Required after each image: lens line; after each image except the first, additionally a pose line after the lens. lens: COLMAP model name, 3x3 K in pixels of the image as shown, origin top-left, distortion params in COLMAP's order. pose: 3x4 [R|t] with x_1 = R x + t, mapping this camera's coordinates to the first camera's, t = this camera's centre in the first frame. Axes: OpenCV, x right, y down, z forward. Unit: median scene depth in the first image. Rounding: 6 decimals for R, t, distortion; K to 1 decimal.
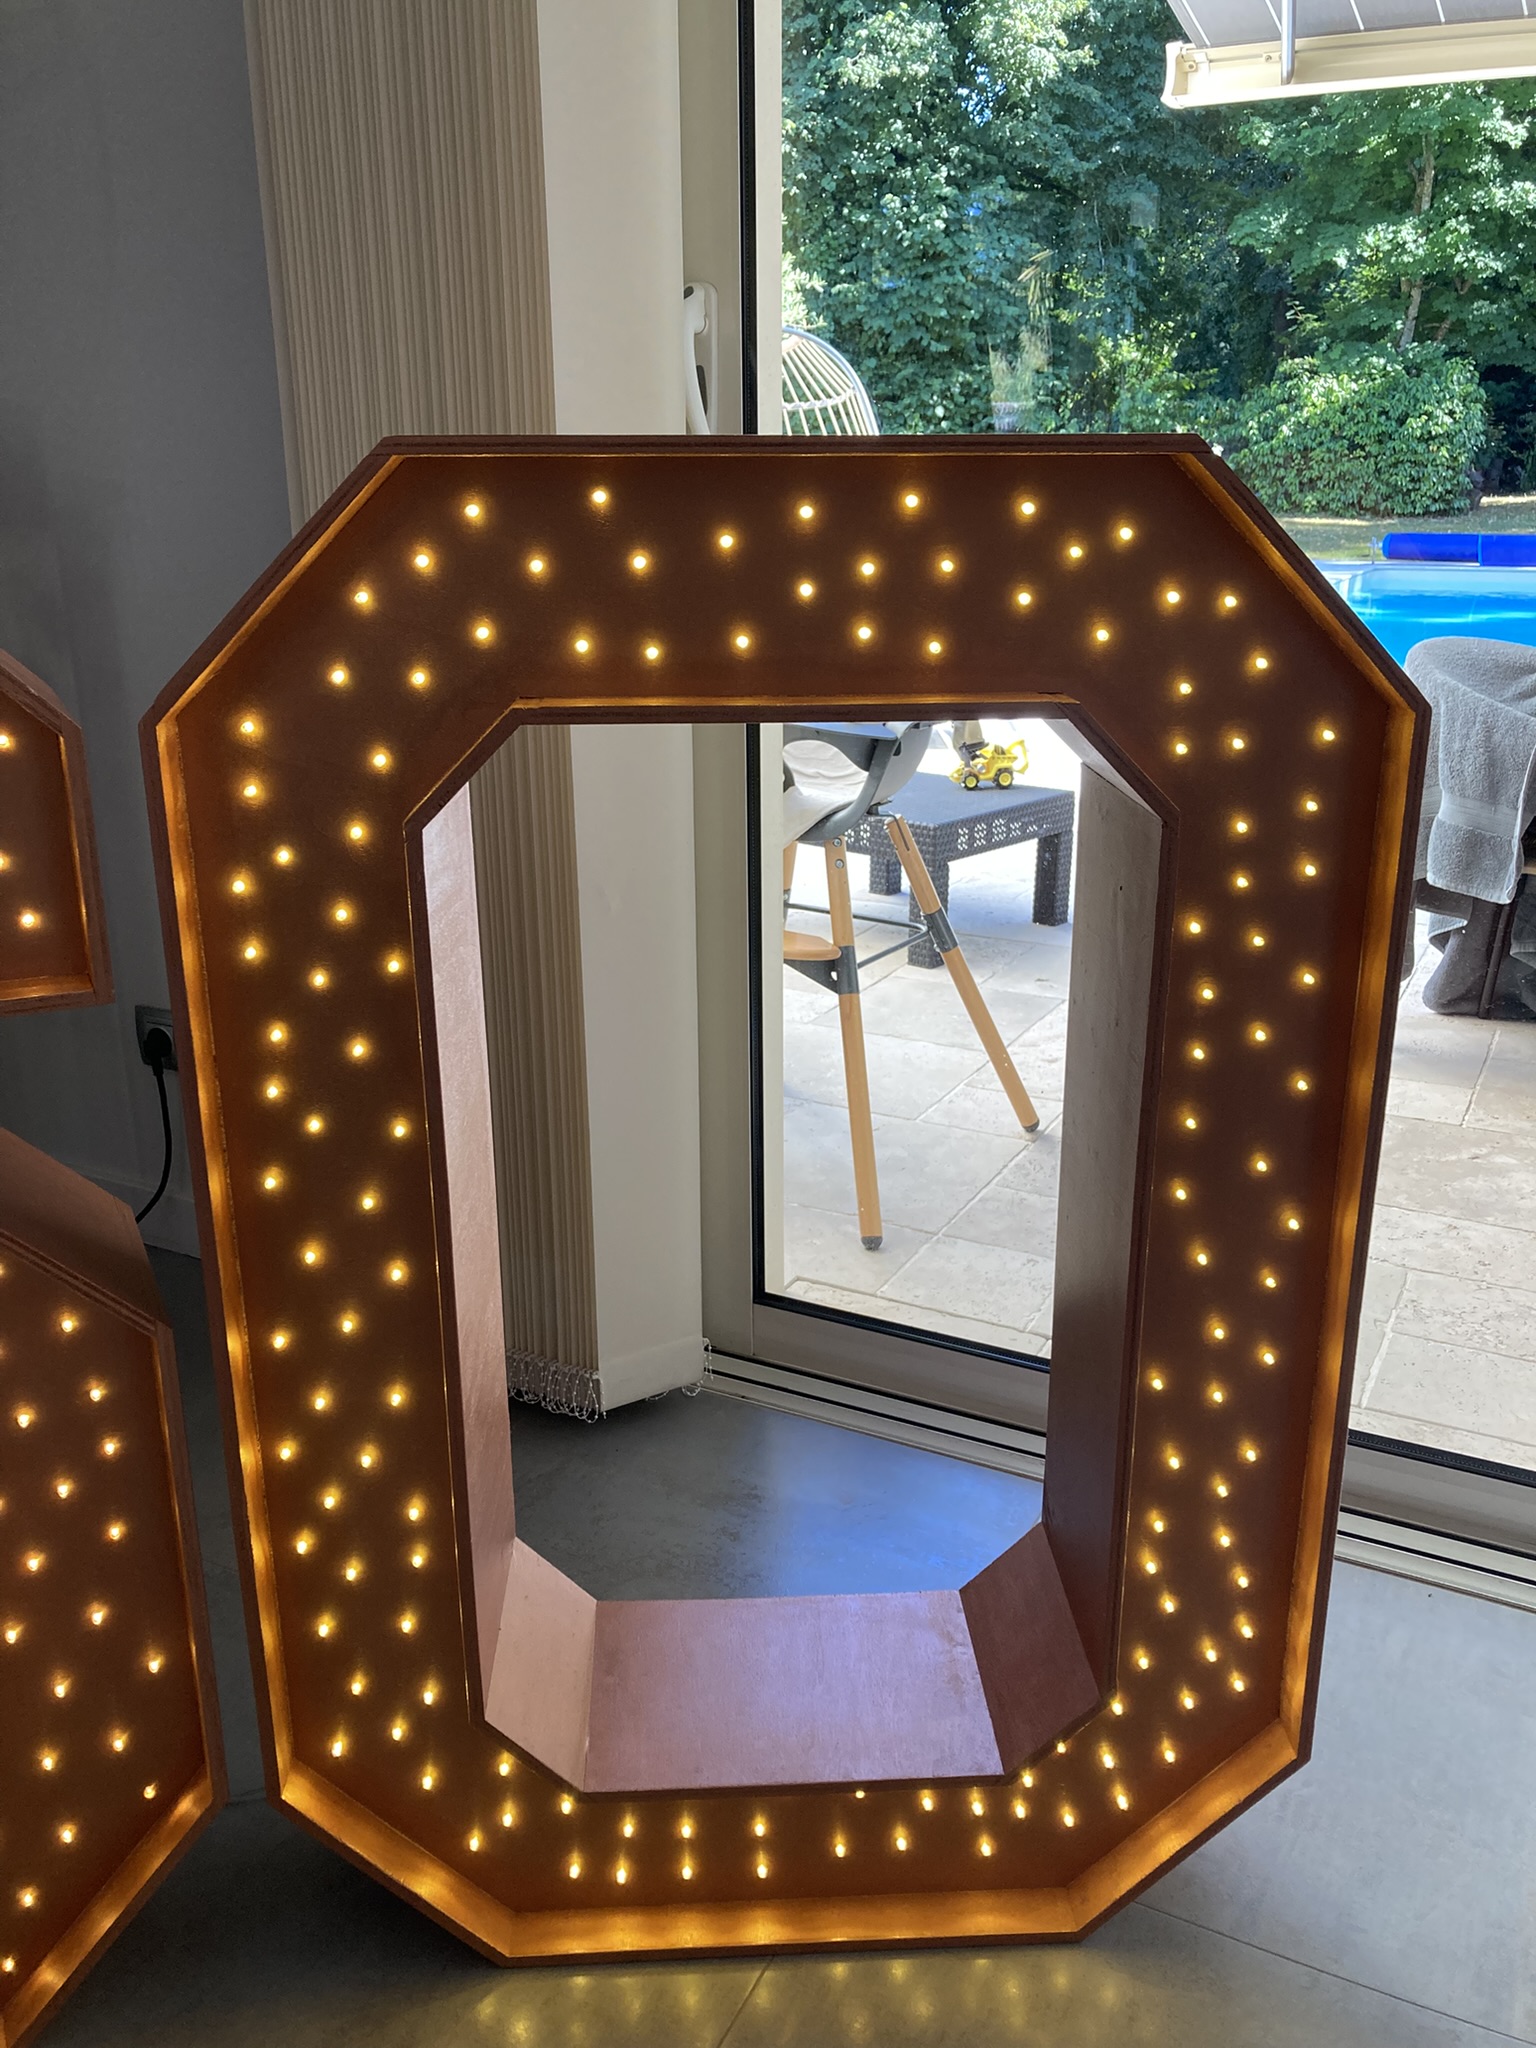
lens RADIAL K [[1696.2, 0, 768.0], [0, 1696.2, 1024.0], [0, 0, 1]] dist [0.048485, -0.065843]
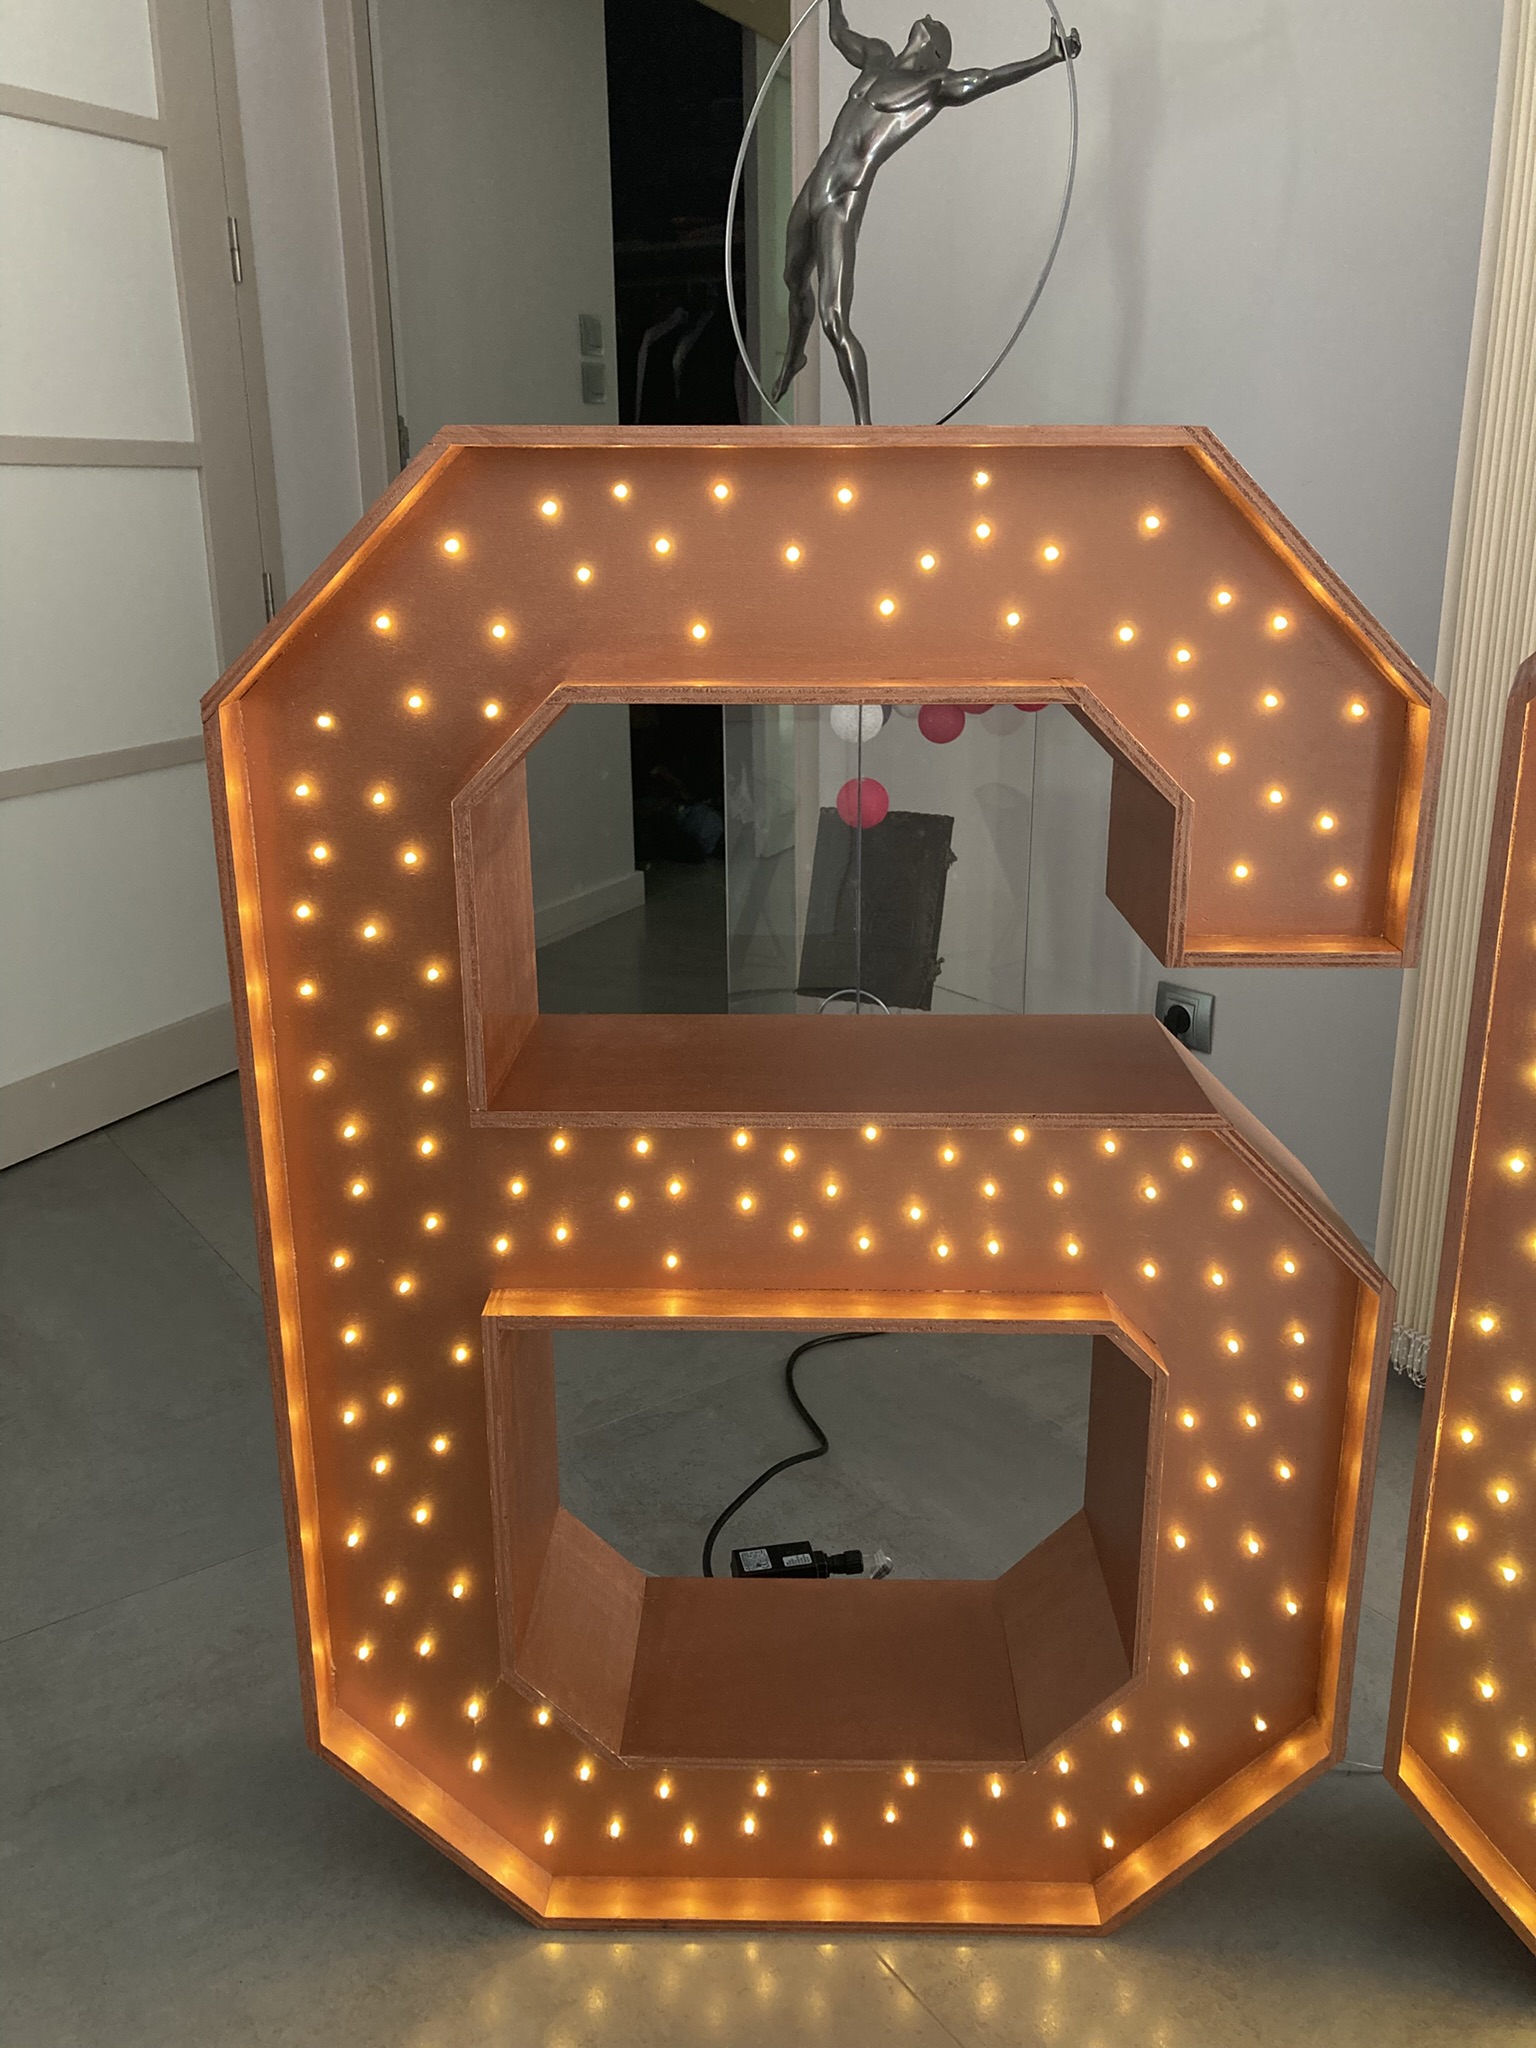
lens RADIAL K [[1696.2, 0, 768.0], [0, 1696.2, 1024.0], [0, 0, 1]] dist [0.048485, -0.065843]
pose [[0.887391, 0.134735, -0.440890, -0.216903], [-0.137187, 0.990191, 0.026481, 0.038493], [0.440133, 0.036986, 0.897170, -0.075353]]
